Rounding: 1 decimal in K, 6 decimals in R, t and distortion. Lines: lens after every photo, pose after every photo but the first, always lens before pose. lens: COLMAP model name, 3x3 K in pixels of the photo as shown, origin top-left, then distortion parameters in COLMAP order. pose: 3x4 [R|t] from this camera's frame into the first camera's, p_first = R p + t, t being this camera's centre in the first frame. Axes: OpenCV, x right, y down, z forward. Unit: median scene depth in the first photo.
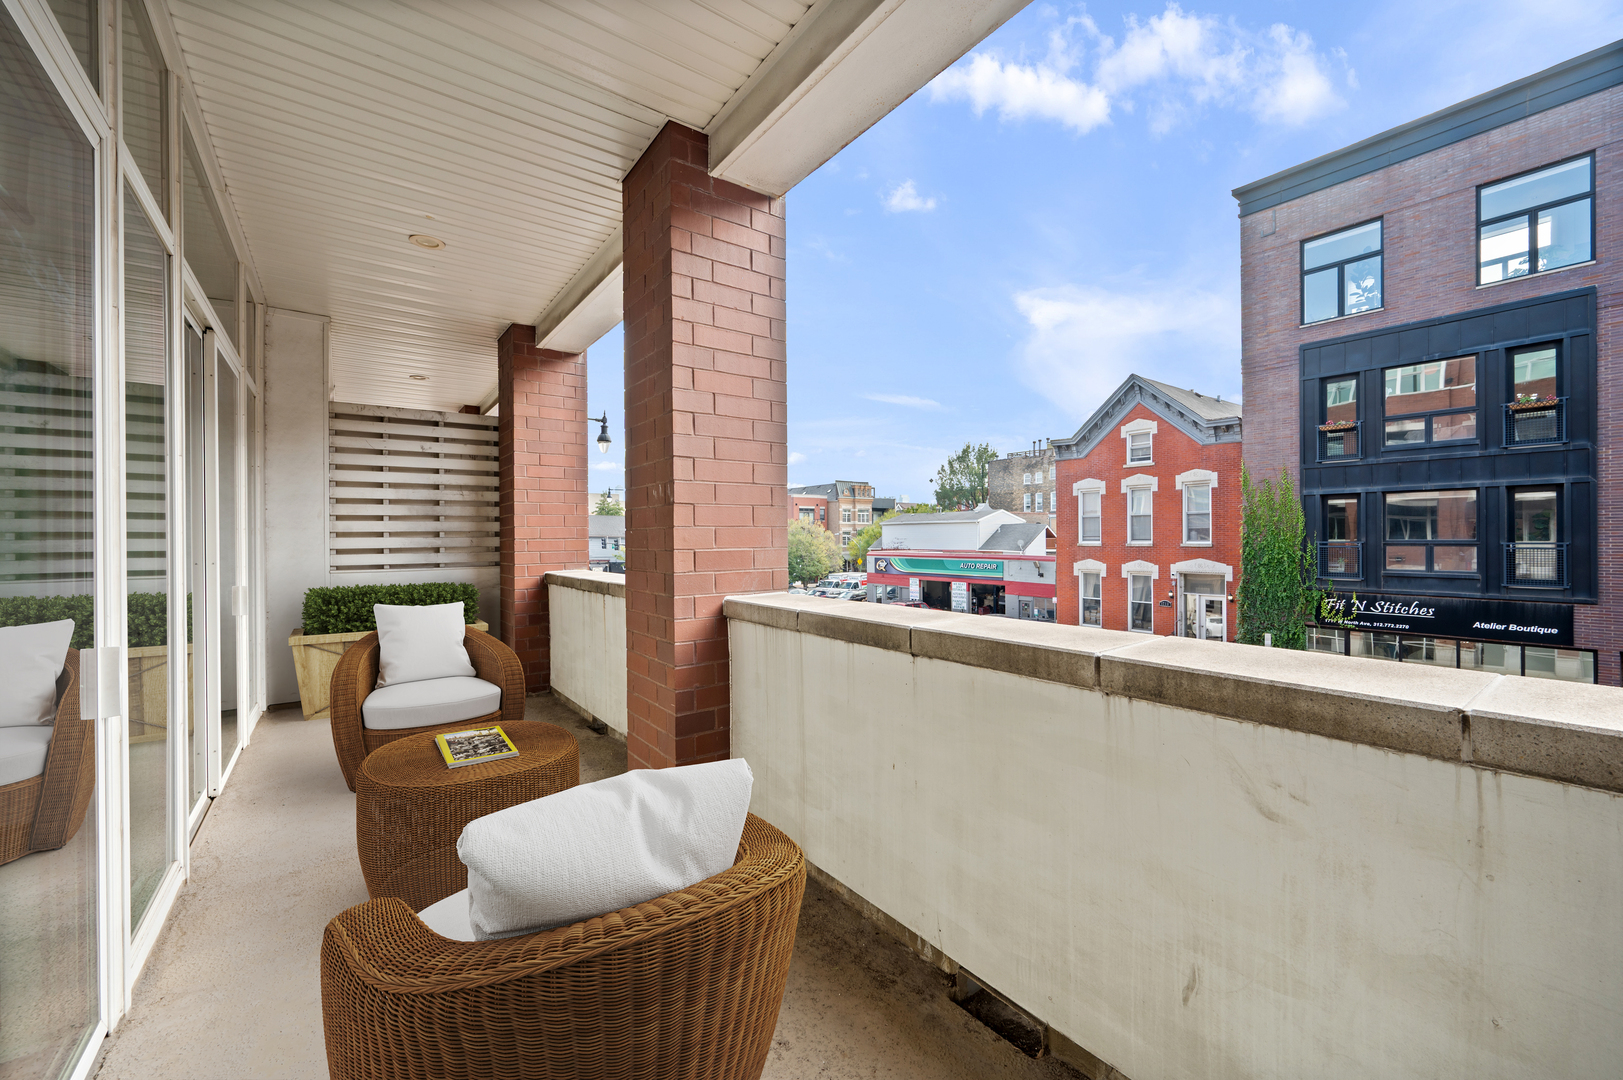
lens RADIAL K [[644.5, 0, 818.2], [0, 644.5, 542.6], [0, 0, 1]] dist [-0.000965, 0.000803]
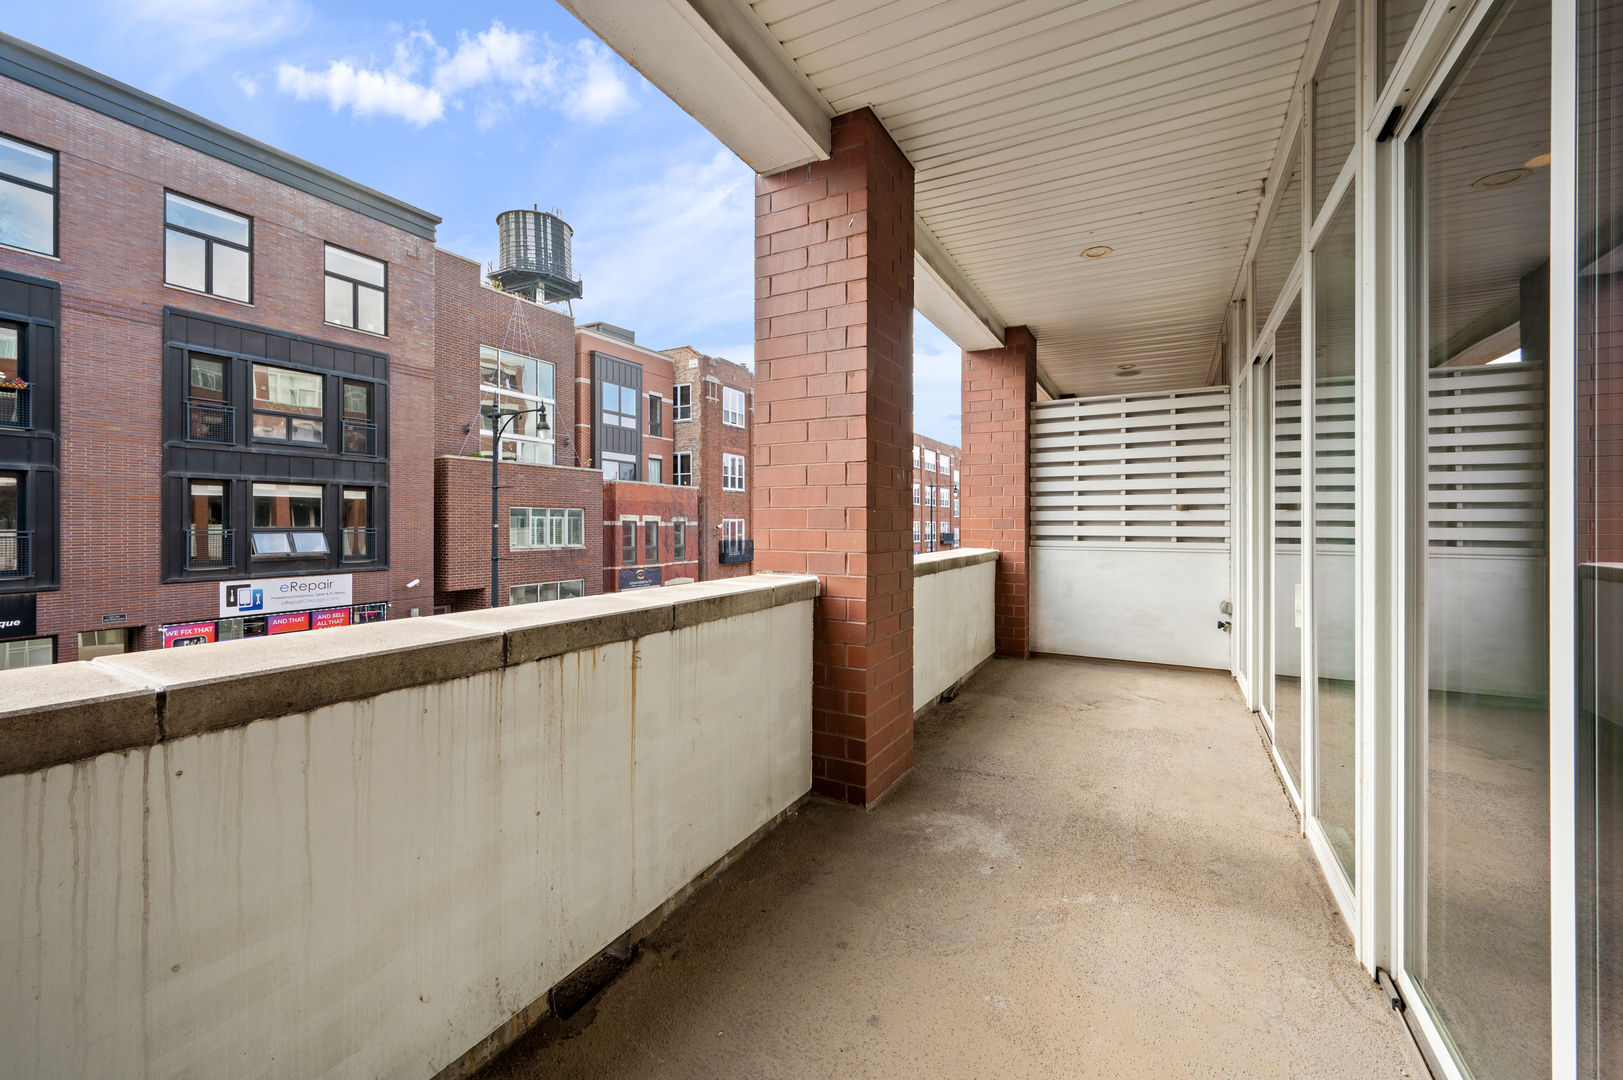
lens RADIAL K [[644.5, 0, 819.0], [0, 644.5, 524.6], [0, 0, 1]] dist [-0.000965, 0.000803]
pose [[-0.424571, 0.001537, 0.905394, -0.244989], [0.009006, 0.999956, 0.002525, -0.001419], [-0.905350, 0.009227, -0.424566, 0.330266]]
